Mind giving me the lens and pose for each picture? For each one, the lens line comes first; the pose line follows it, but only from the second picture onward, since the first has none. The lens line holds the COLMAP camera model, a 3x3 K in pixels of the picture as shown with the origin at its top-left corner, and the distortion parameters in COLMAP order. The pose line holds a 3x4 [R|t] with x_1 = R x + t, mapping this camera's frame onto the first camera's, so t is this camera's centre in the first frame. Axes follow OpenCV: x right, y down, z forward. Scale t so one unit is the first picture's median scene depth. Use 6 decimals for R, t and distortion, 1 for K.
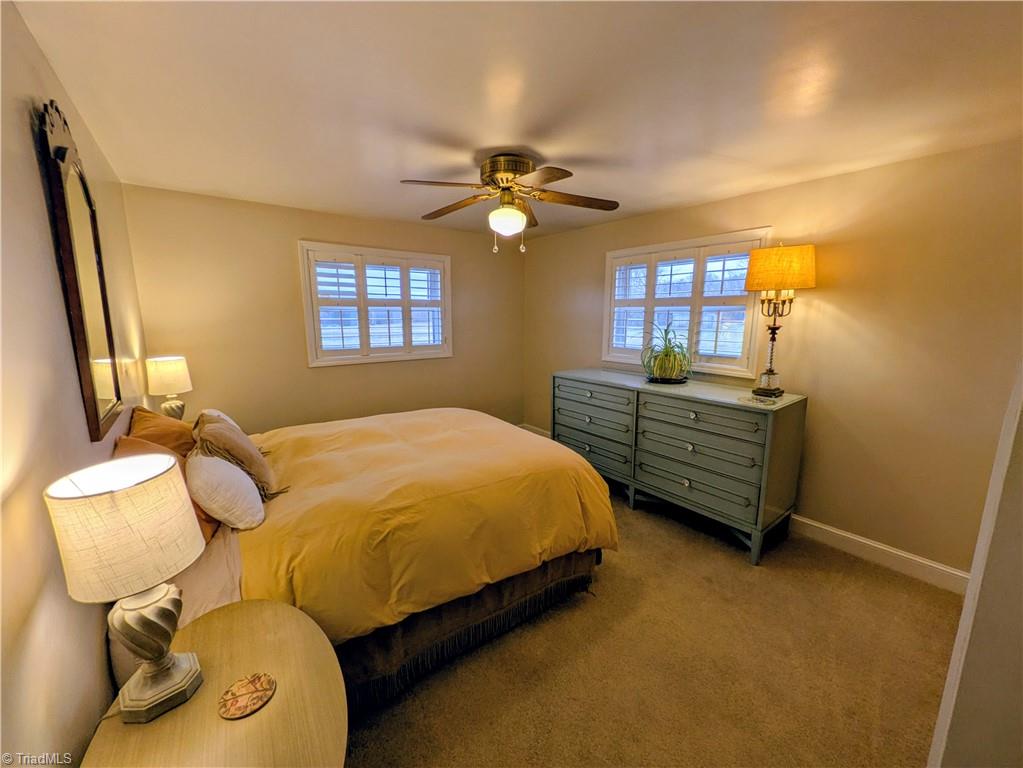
lens RADIAL K [[417.0, 0, 503.8], [0, 417.0, 389.8], [0, 0, 1]] dist [-0.000231, -0.001681]
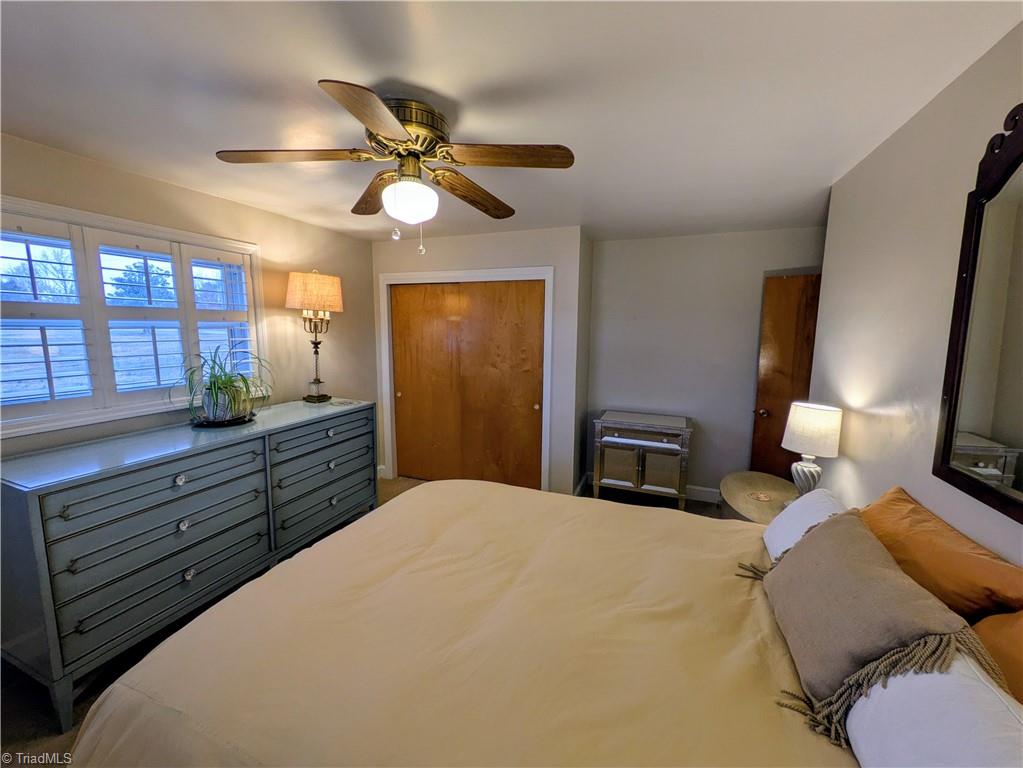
lens RADIAL K [[417.0, 0, 513.5], [0, 417.0, 382.6], [0, 0, 1]] dist [-0.000231, -0.001681]
pose [[-0.567005, -0.112694, 0.815969, -0.614236], [0.139325, 0.963203, 0.229843, -0.228962], [-0.811846, 0.244007, -0.530440, 1.178380]]
